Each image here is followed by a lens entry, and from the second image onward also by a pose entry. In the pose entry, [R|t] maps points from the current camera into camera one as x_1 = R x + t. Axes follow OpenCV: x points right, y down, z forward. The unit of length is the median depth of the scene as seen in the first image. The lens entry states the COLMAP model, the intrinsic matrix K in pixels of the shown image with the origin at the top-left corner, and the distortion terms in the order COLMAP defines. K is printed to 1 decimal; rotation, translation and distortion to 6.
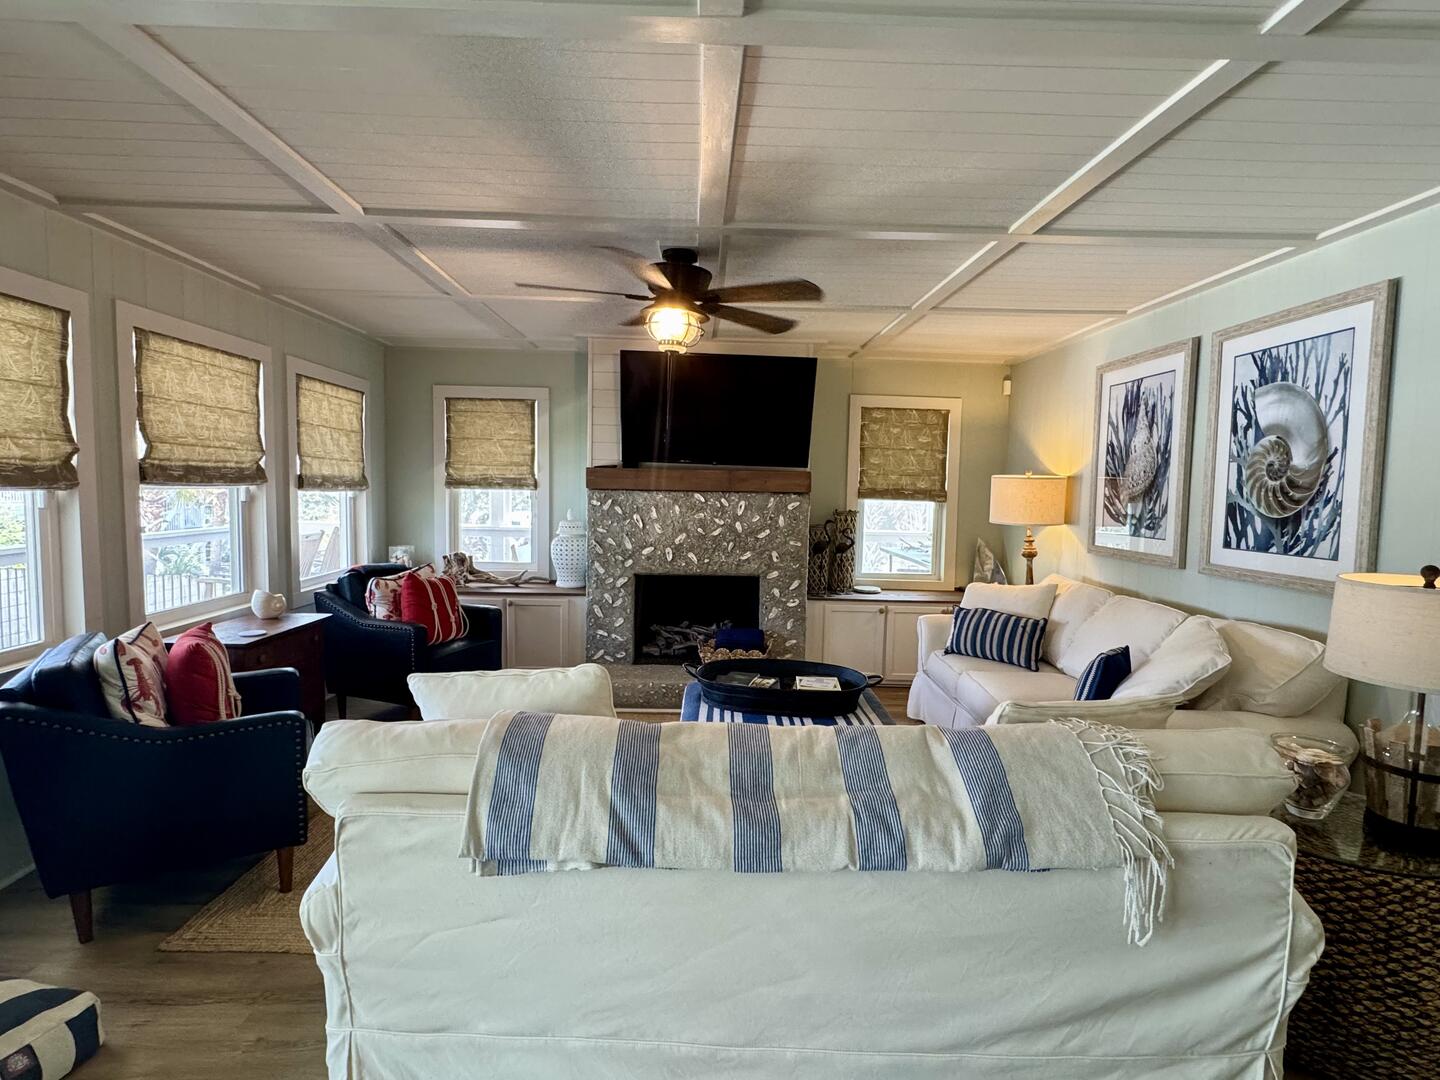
lens RADIAL K [[677.7, 0, 720.0], [0, 677.7, 540.0], [0, 0, 1]] dist [0.002152, -0.000379]
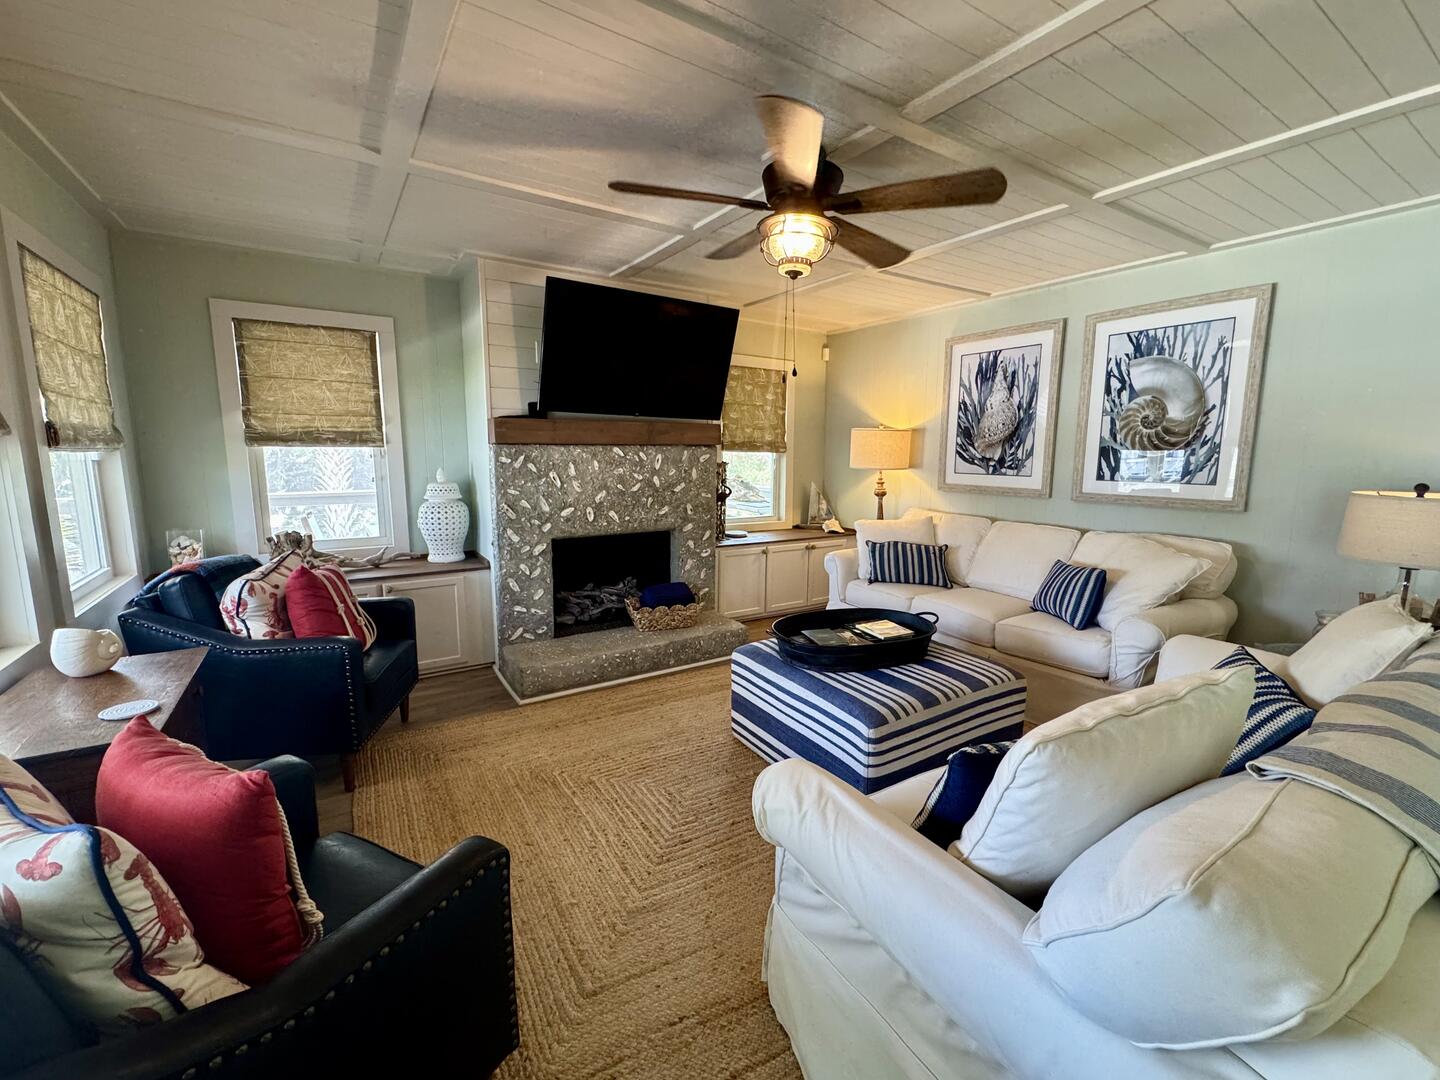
lens RADIAL K [[575.3, 0, 716.0], [0, 575.3, 537.1], [0, 0, 1]] dist [-0.002740, 0.000778]
pose [[0.871091, -0.089079, 0.482977, -0.361577], [0.049228, 0.994298, 0.094598, -0.016062], [-0.488649, -0.058628, 0.870508, 0.276680]]
